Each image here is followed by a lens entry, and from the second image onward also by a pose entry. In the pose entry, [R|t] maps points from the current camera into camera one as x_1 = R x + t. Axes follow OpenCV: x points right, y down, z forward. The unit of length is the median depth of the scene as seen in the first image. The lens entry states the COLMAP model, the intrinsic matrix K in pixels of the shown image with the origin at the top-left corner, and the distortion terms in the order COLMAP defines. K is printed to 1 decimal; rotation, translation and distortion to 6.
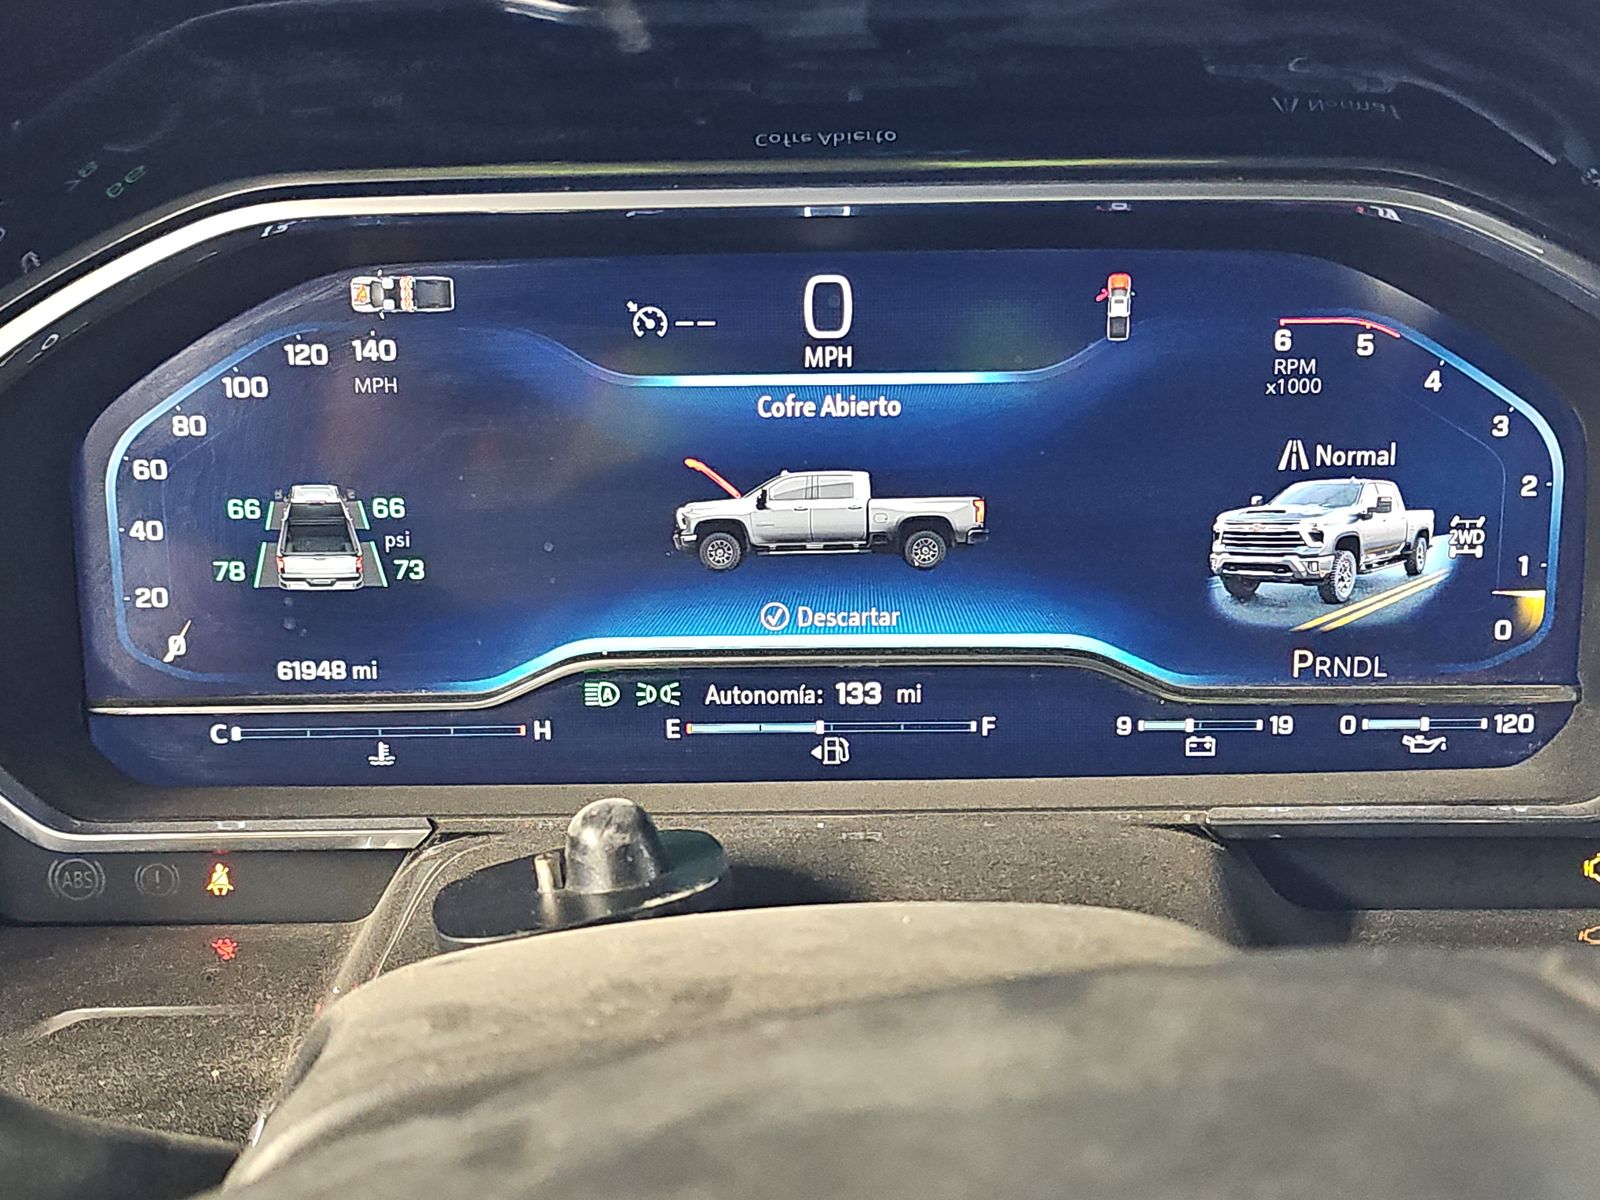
lens RADIAL K [[1070.7, 0, 744.1], [0, 1070.7, 598.2], [0, 0, 1]] dist [0.044480, -0.044331]
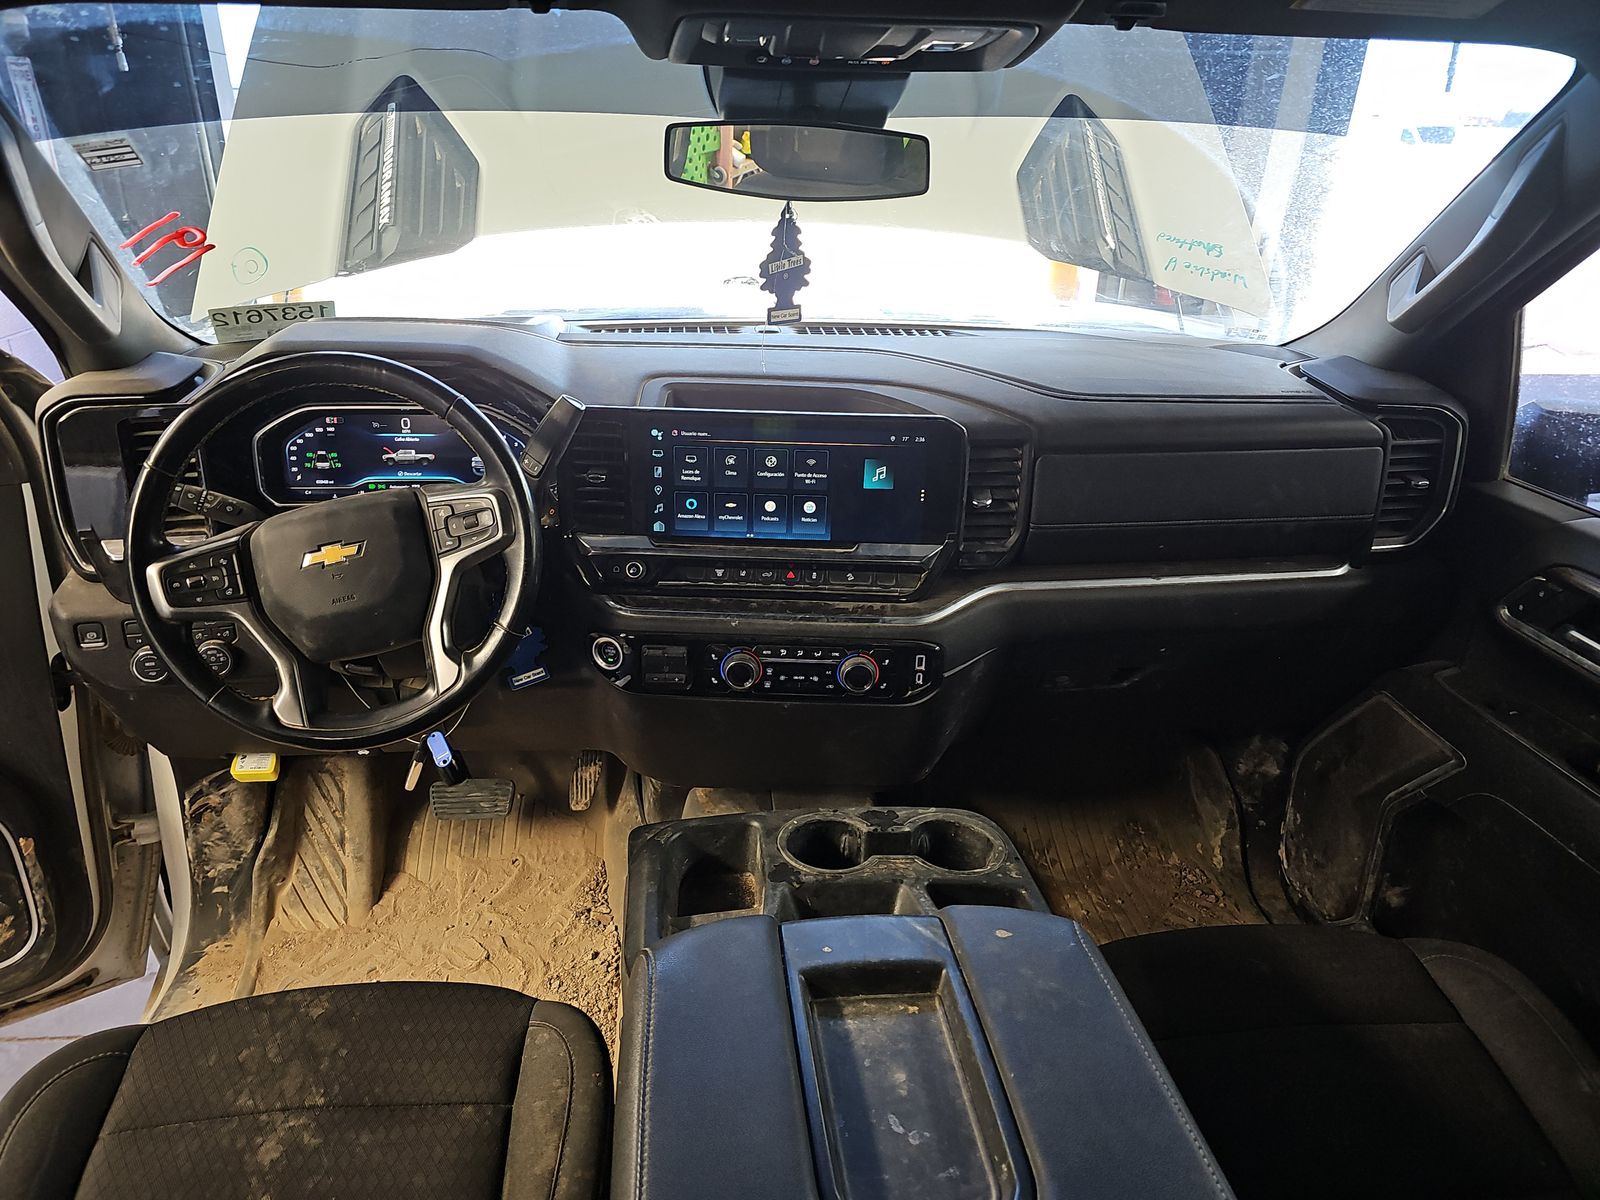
lens RADIAL K [[1070.7, 0, 766.0], [0, 1070.7, 649.5], [0, 0, 1]] dist [0.044480, -0.044331]
pose [[0.994999, -0.009275, 0.099449, 1.504744], [-0.005671, 0.988826, 0.148969, 0.084189], [-0.099719, -0.148788, 0.983828, -5.482980]]
